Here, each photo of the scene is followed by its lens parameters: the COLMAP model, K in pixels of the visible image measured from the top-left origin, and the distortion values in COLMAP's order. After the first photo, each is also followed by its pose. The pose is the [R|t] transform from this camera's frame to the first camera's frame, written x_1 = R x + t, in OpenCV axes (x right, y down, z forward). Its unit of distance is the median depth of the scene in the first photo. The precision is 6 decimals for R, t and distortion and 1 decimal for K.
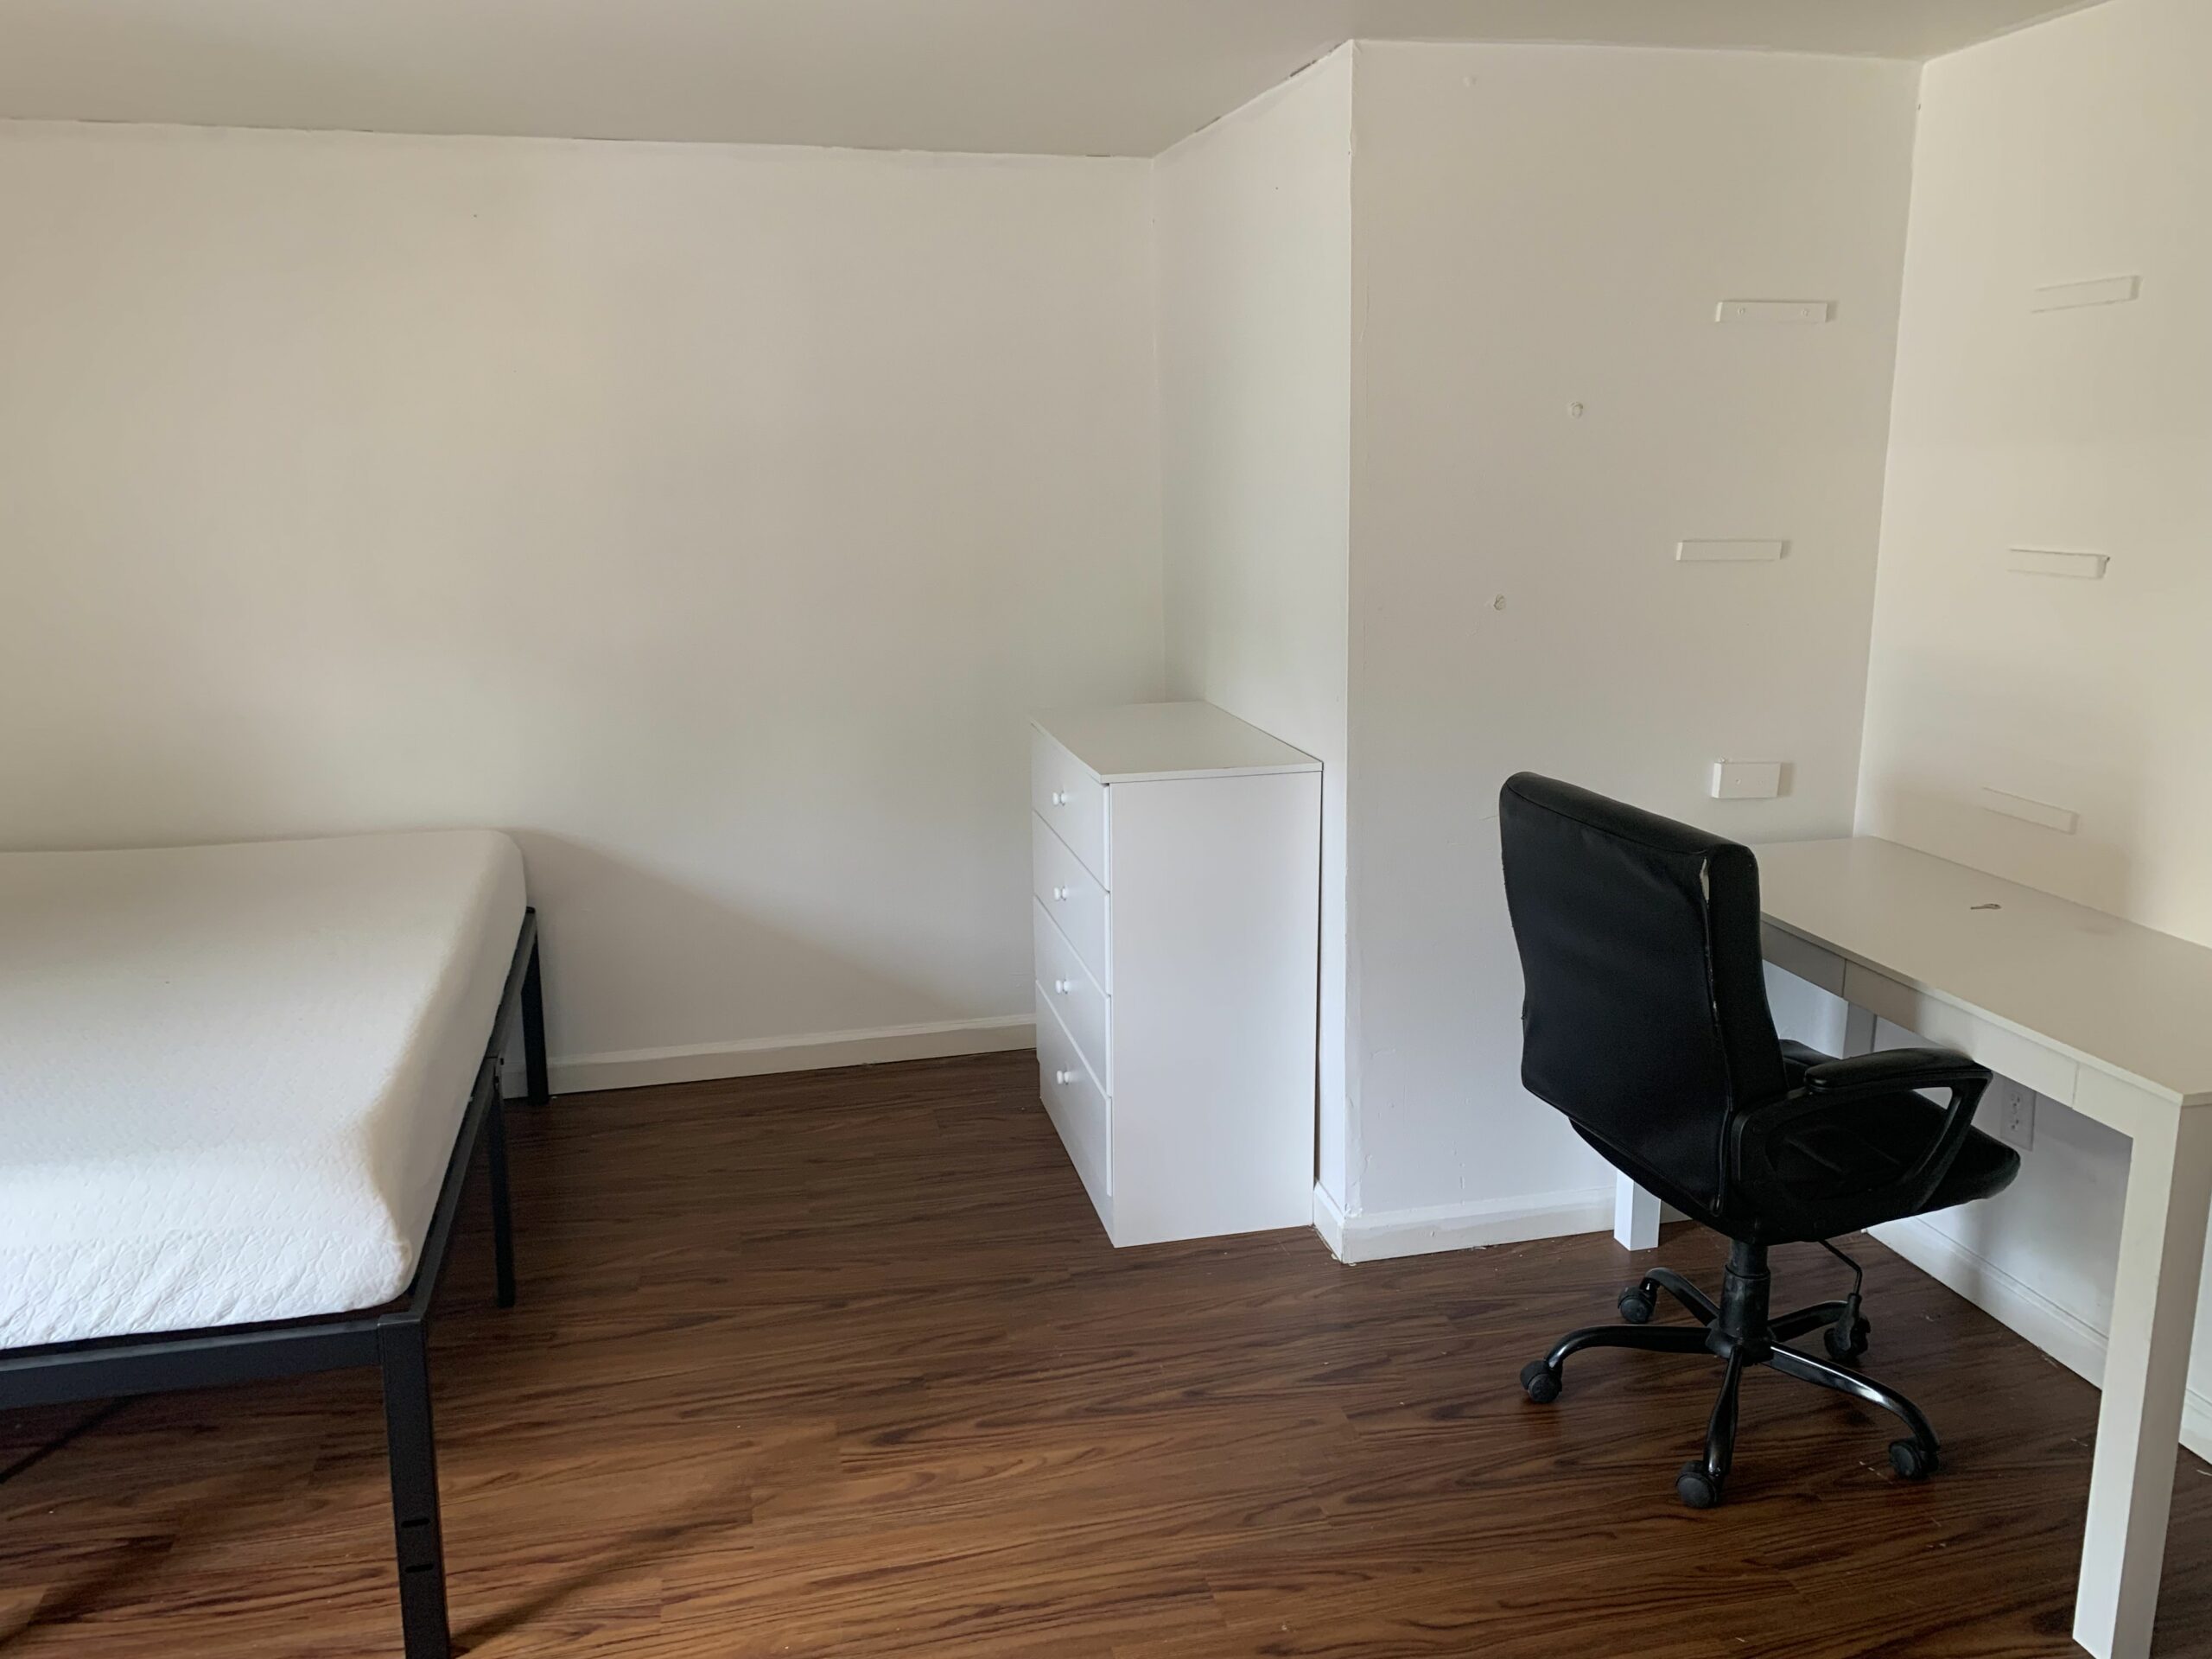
lens RADIAL K [[1723.5, 0, 1106.3], [0, 1723.5, 763.6], [0, 0, 1]] dist [0.030630, -0.029074]
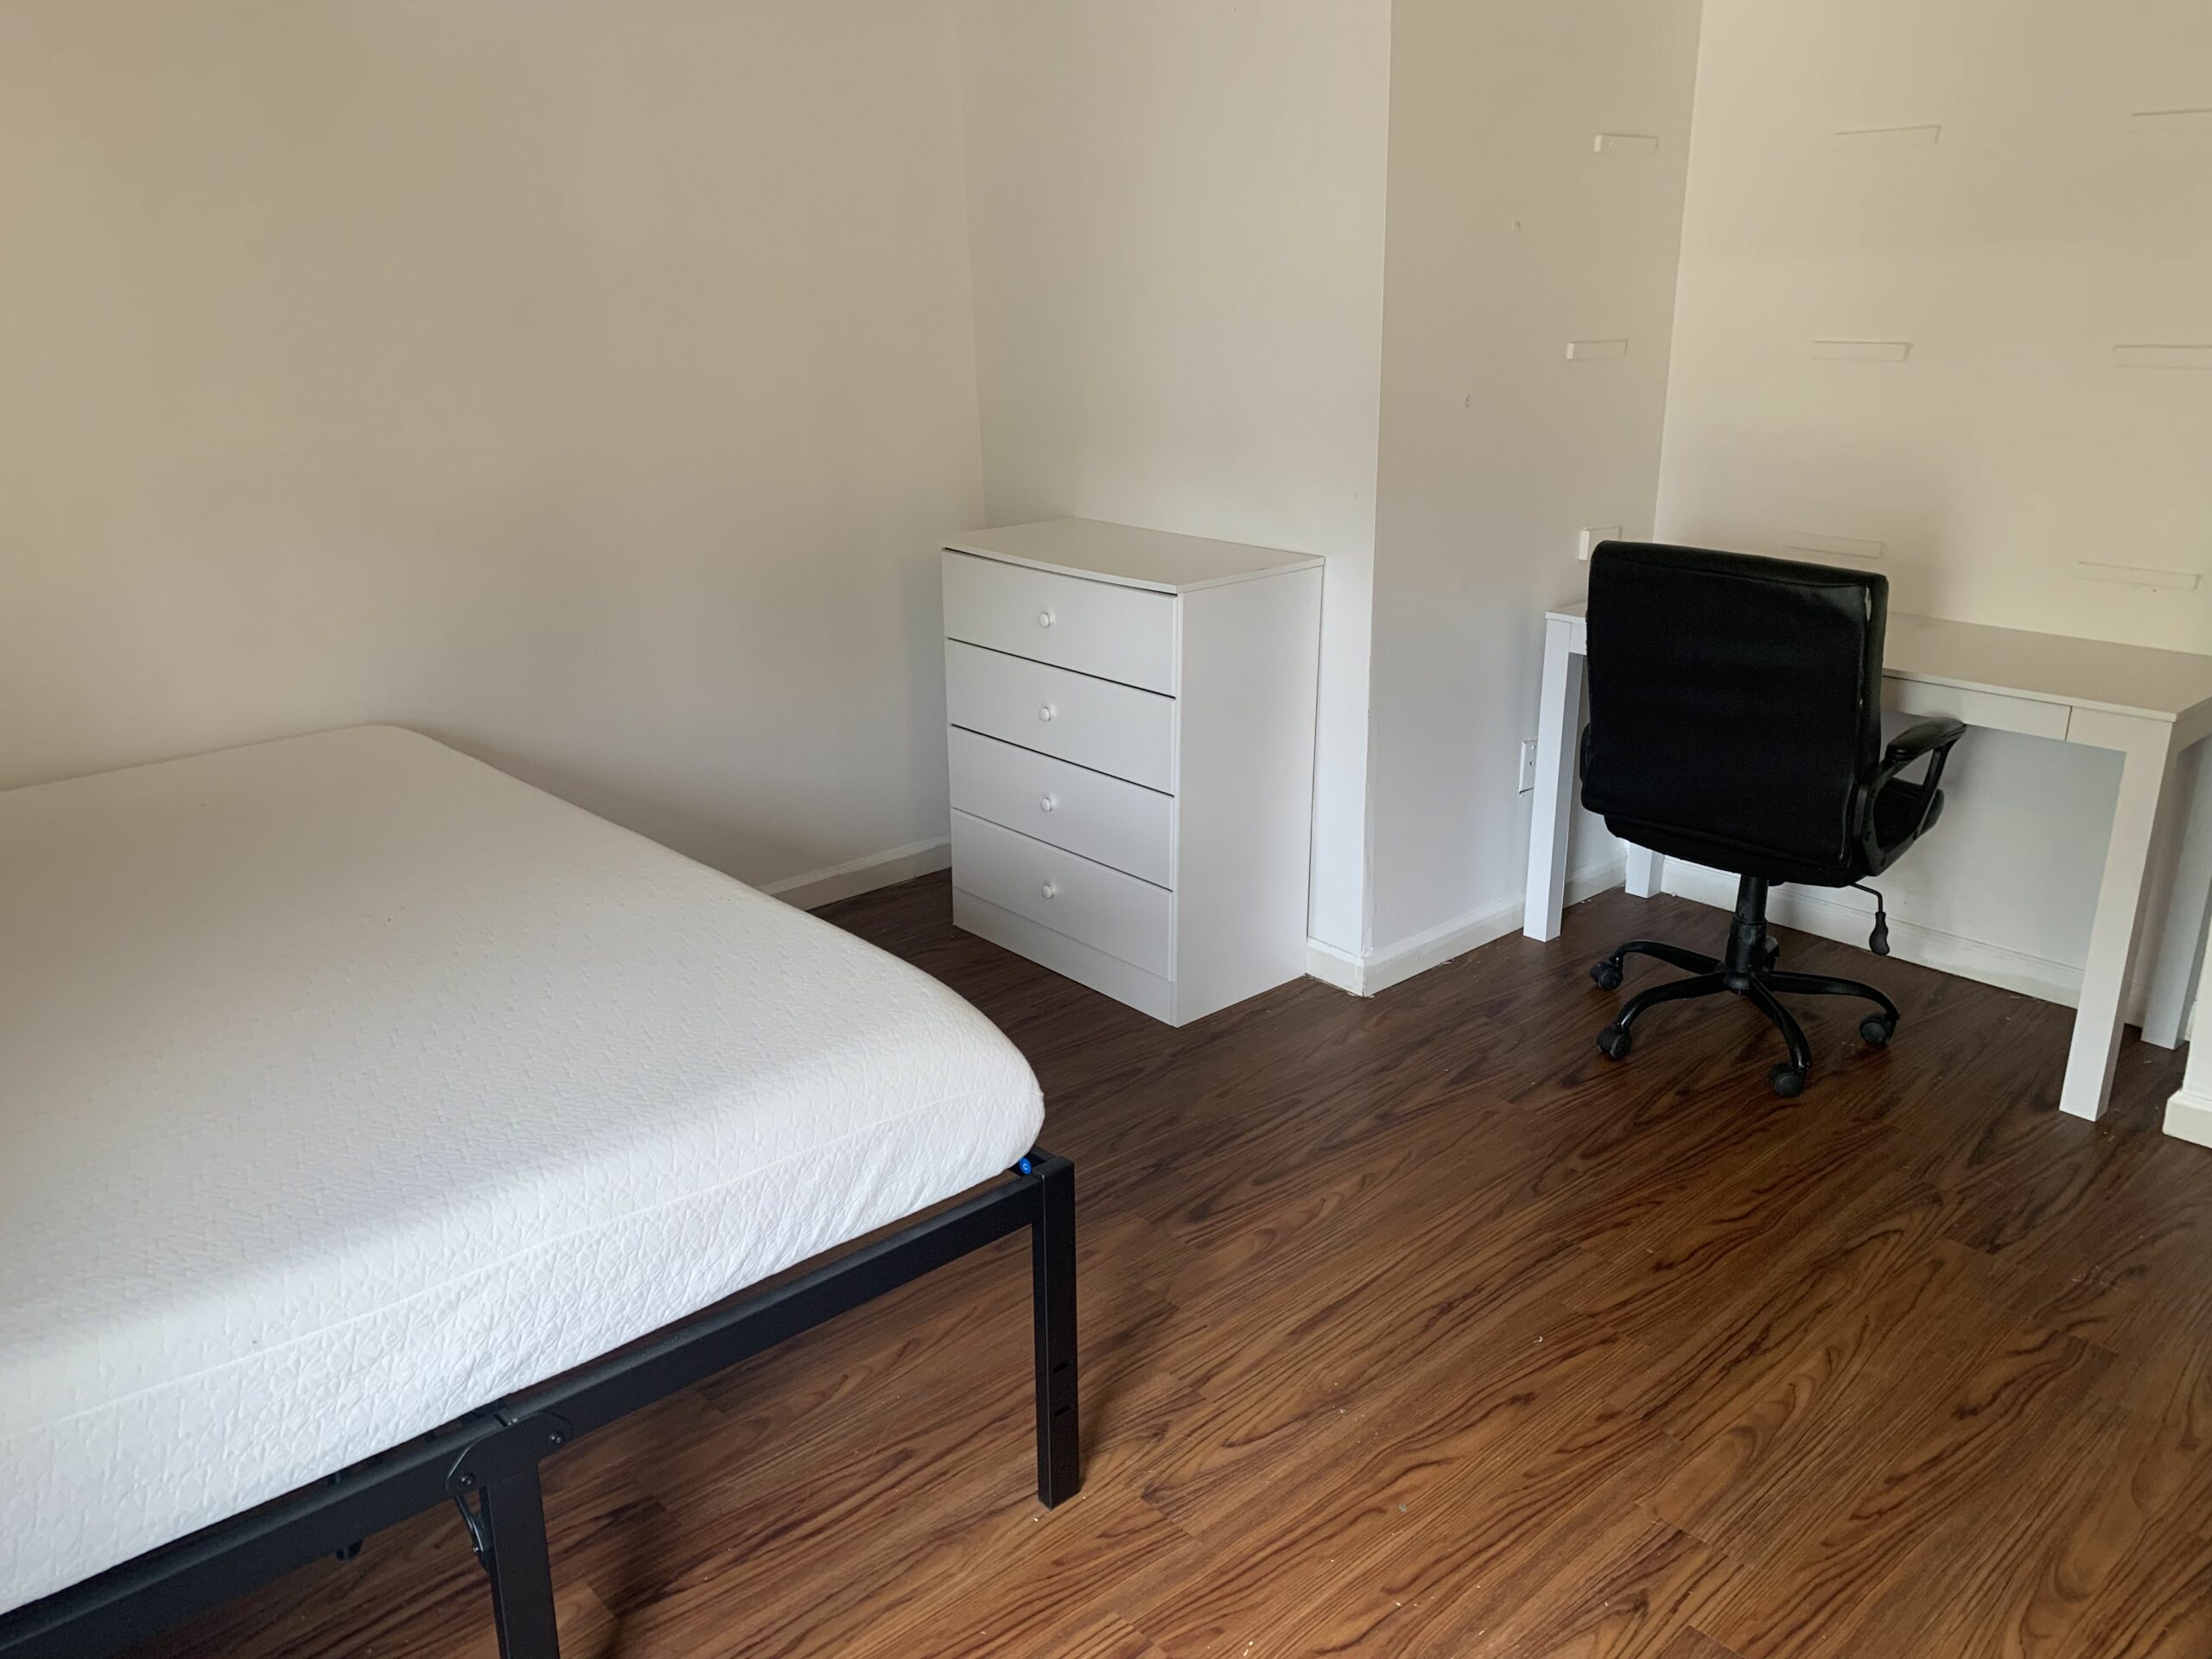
lens RADIAL K [[1723.5, 0, 1124.2], [0, 1723.5, 750.3], [0, 0, 1]] dist [0.030630, -0.029074]
pose [[0.880138, -0.133609, 0.455527, -0.589788], [0.092332, 0.989431, 0.111809, -0.015400], [-0.465651, -0.056348, 0.883172, 0.095894]]
